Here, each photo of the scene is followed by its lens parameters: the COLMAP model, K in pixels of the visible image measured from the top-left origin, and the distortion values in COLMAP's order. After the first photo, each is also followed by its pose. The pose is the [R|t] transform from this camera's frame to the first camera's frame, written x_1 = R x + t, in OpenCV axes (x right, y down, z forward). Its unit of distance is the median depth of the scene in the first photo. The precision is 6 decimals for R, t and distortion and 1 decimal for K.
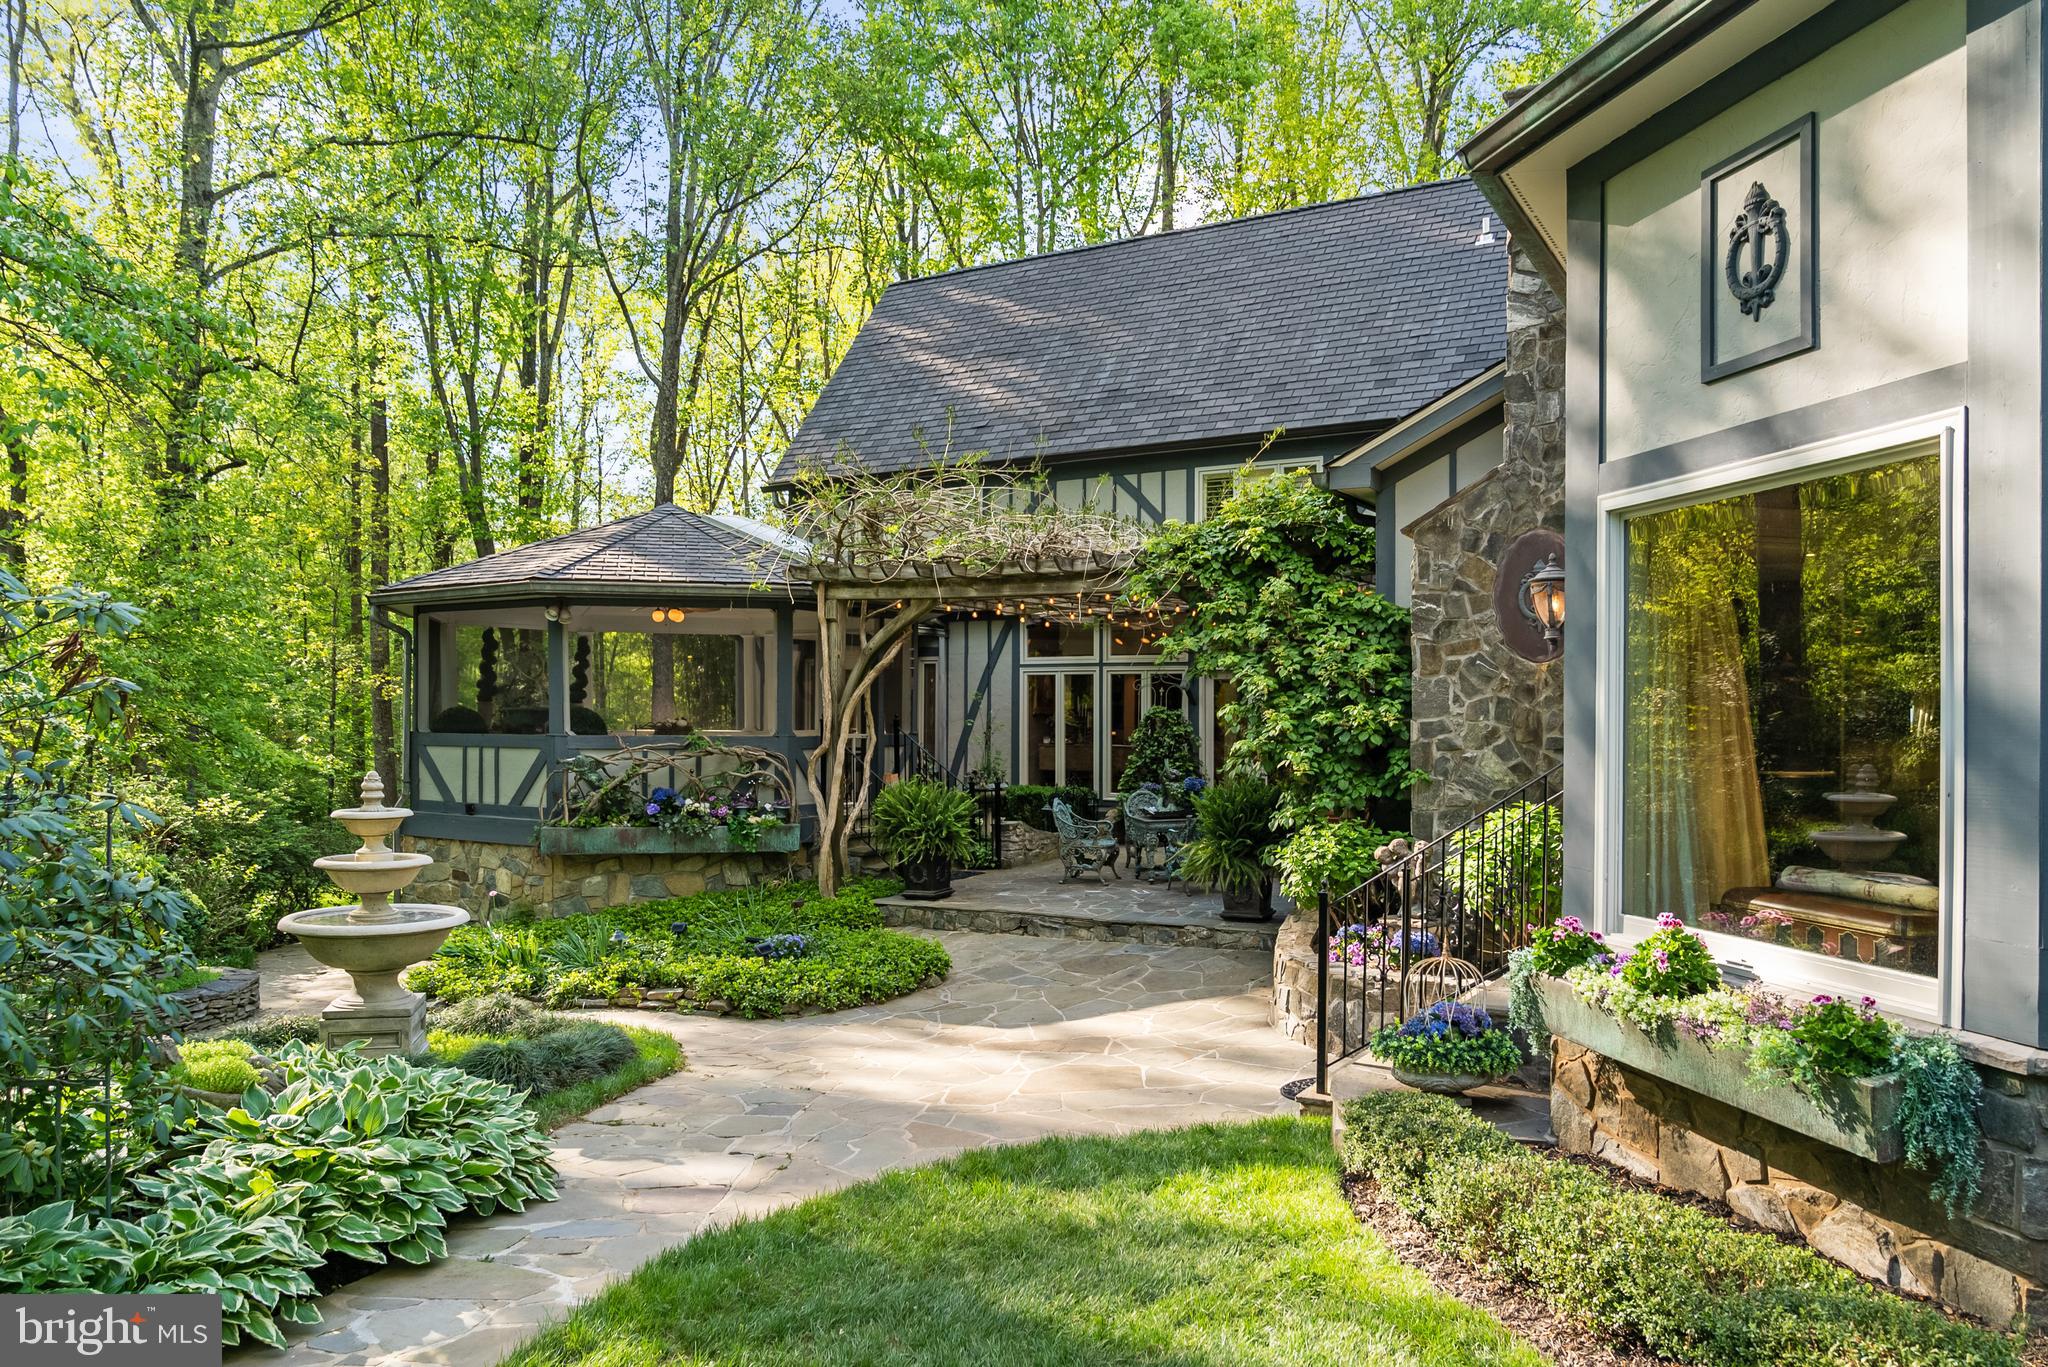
lens RADIAL K [[1497.3, 0, 1027.2], [0, 1497.3, 663.2], [0, 0, 1]] dist [-0.005963, -0.003792]
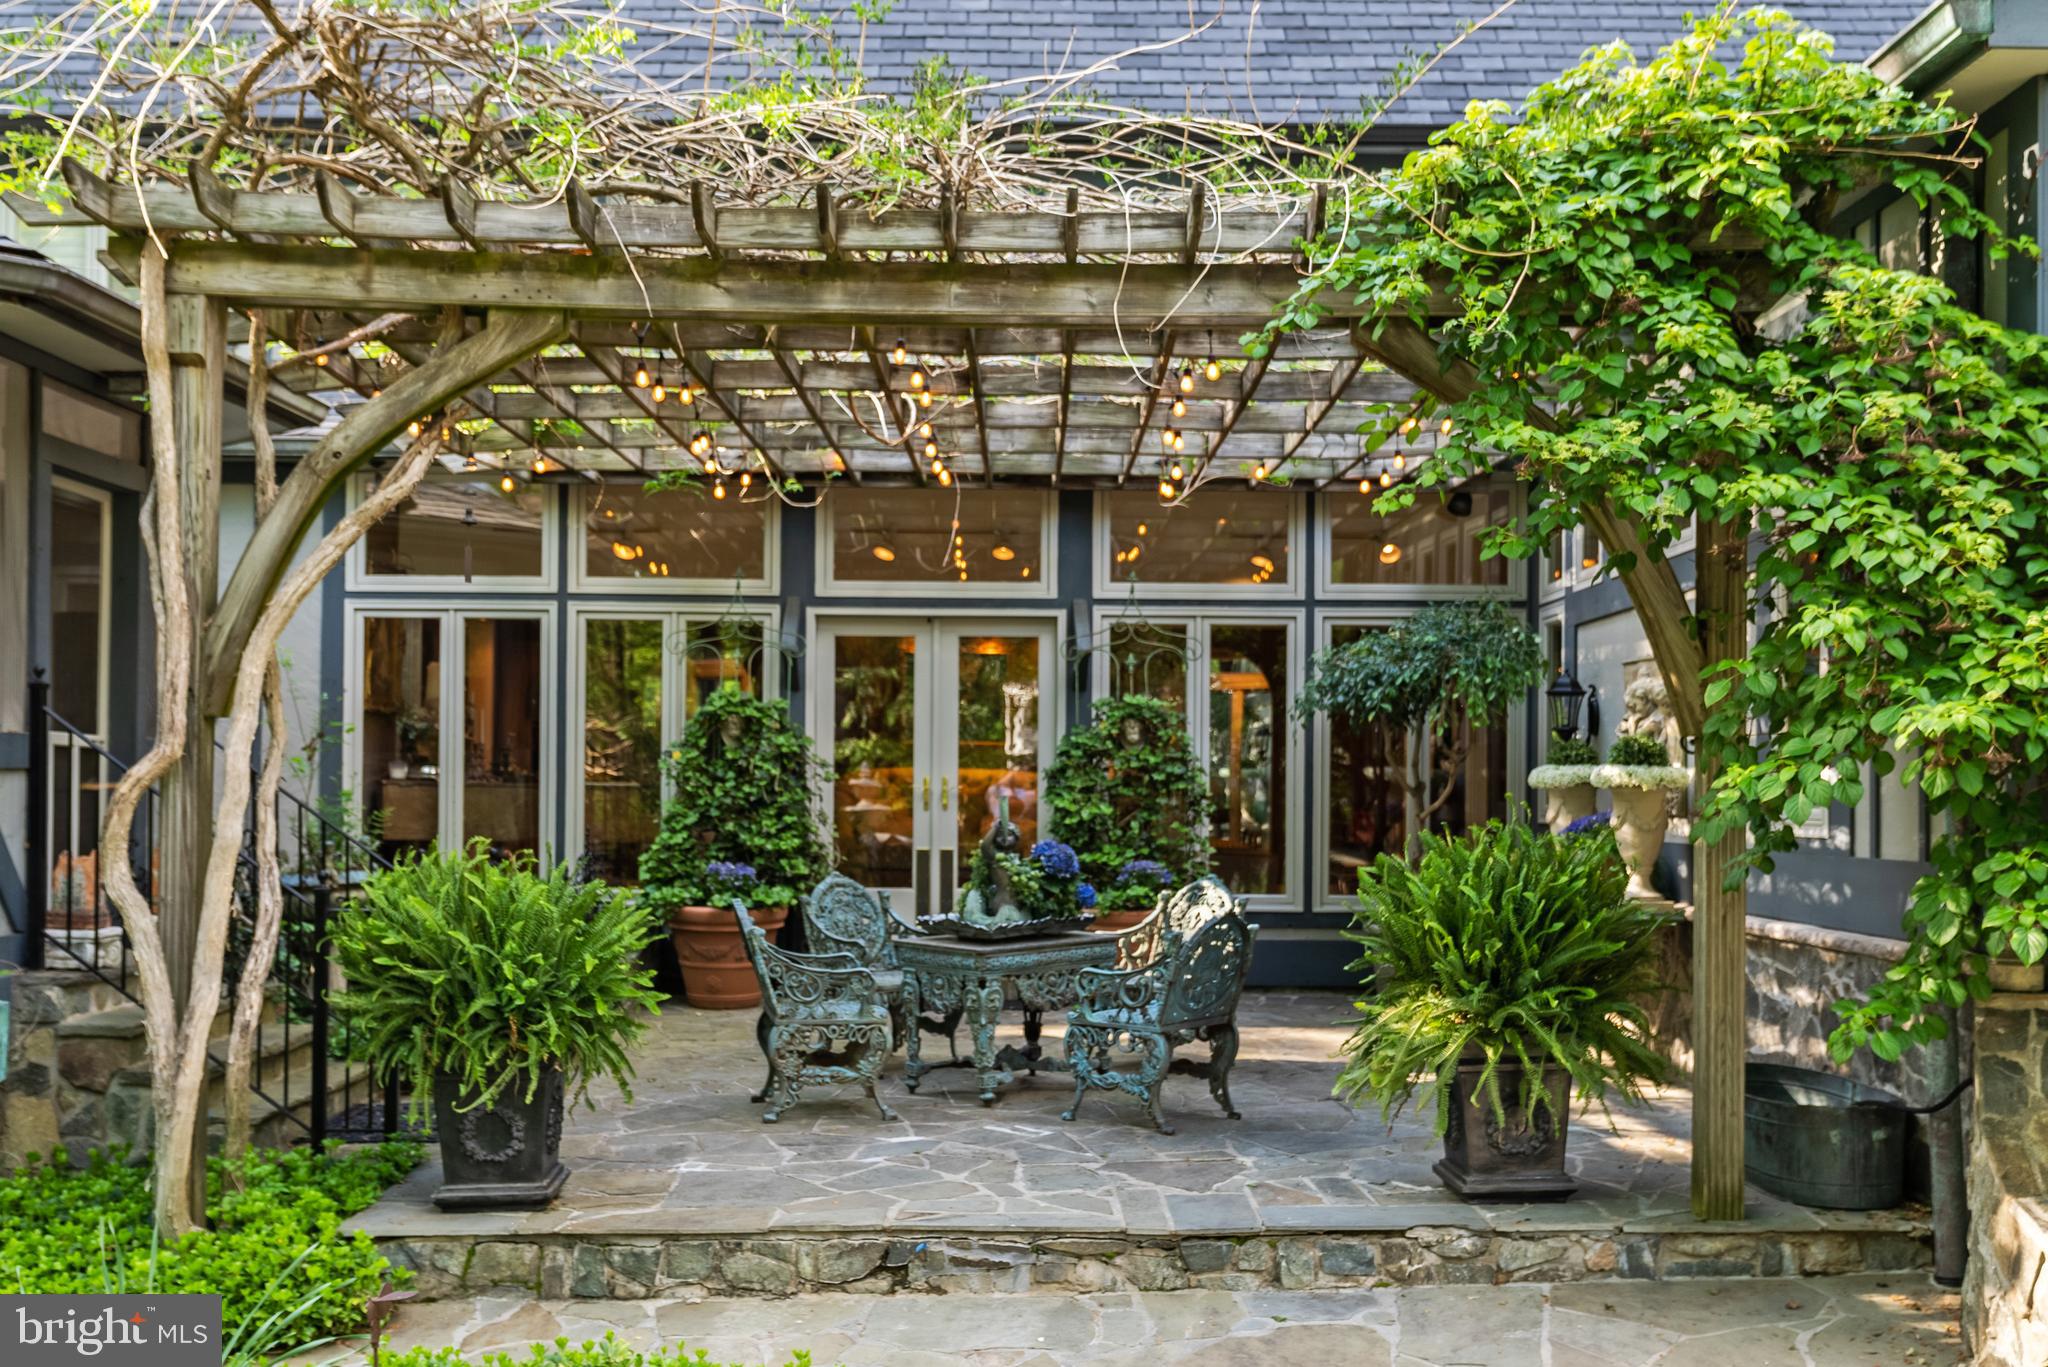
lens RADIAL K [[2155.2, 0, 1024.3], [0, 2155.2, 752.2], [0, 0, 1]] dist [-0.005657, -0.002738]
pose [[0.846457, 0.011107, 0.532342, -0.222664], [-0.022477, 0.999637, 0.014883, 0.044194], [-0.531983, -0.024563, 0.846399, 0.515587]]
